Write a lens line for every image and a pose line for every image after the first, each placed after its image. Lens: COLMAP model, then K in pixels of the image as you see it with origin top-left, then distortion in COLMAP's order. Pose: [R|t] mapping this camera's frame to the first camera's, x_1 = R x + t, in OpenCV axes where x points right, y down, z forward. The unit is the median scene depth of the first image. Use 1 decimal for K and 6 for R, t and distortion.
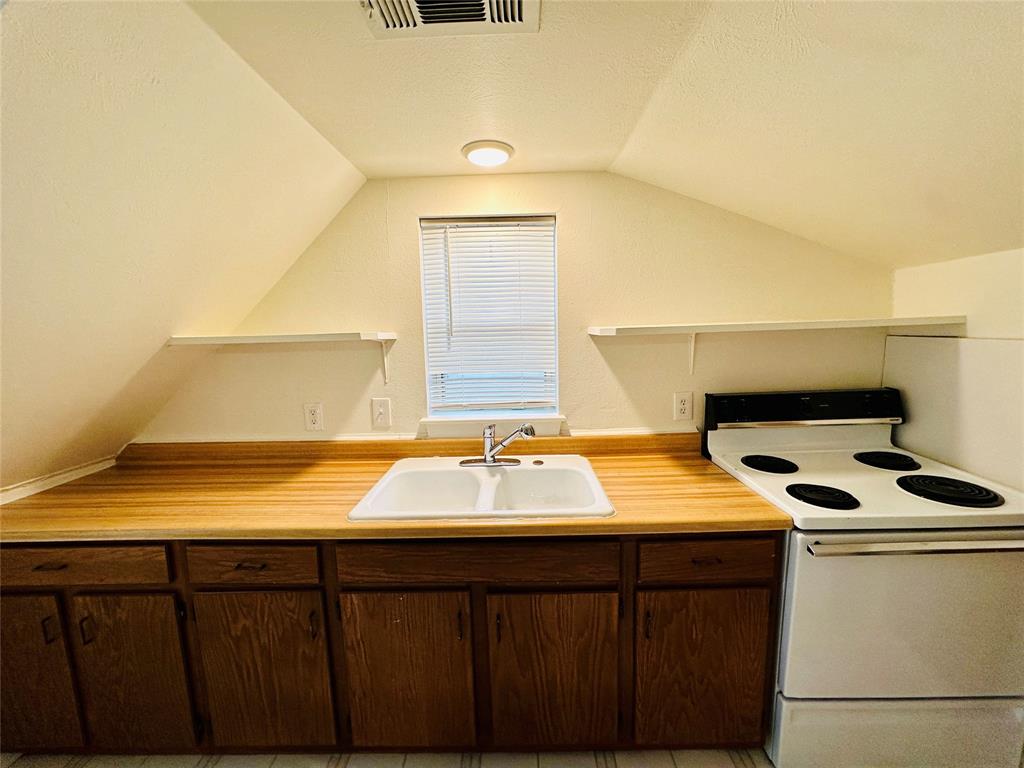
lens RADIAL K [[409.0, 0, 512.0], [0, 409.0, 384.0], [0, 0, 1]] dist [-0.000017, -0.000075]
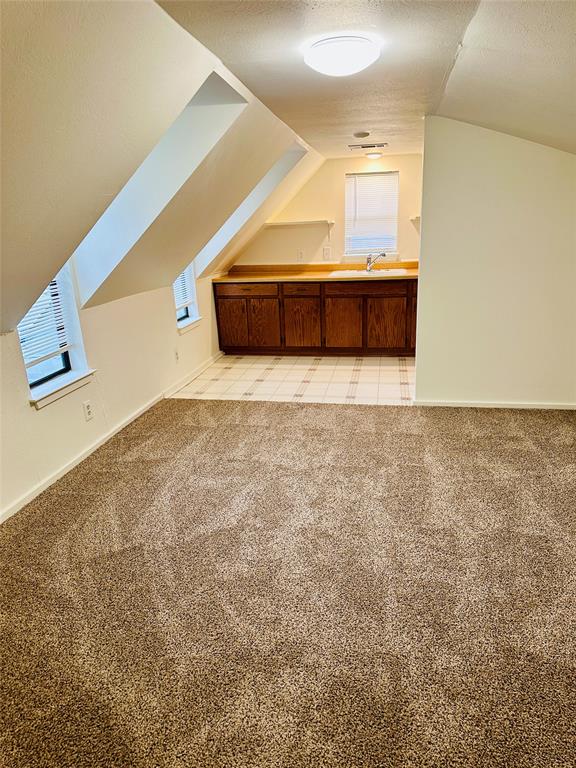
lens RADIAL K [[531.9, 0, 288.0], [0, 531.9, 384.0], [0, 0, 1]] dist [0.193820, -0.000161]
pose [[0.984970, 0.038783, -0.168313, 0.067679], [-0.013019, 0.988363, 0.151553, 0.537457], [0.172232, -0.147084, 0.974014, -3.589786]]
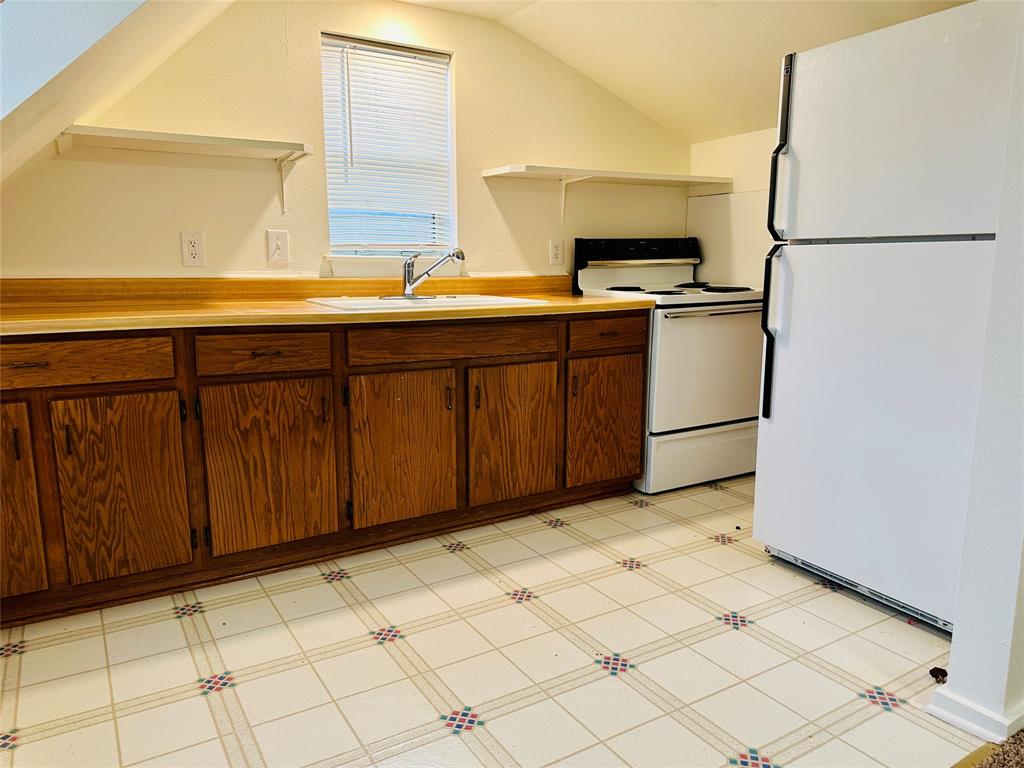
lens RADIAL K [[714.4, 0, 512.0], [0, 714.4, 384.0], [0, 0, 1]] dist [0.131973, -0.193165]
pose [[0.847446, -0.064060, 0.527003, -1.050153], [0.049895, 0.997910, 0.041069, 0.464091], [-0.528532, -0.008509, 0.848871, -0.857637]]
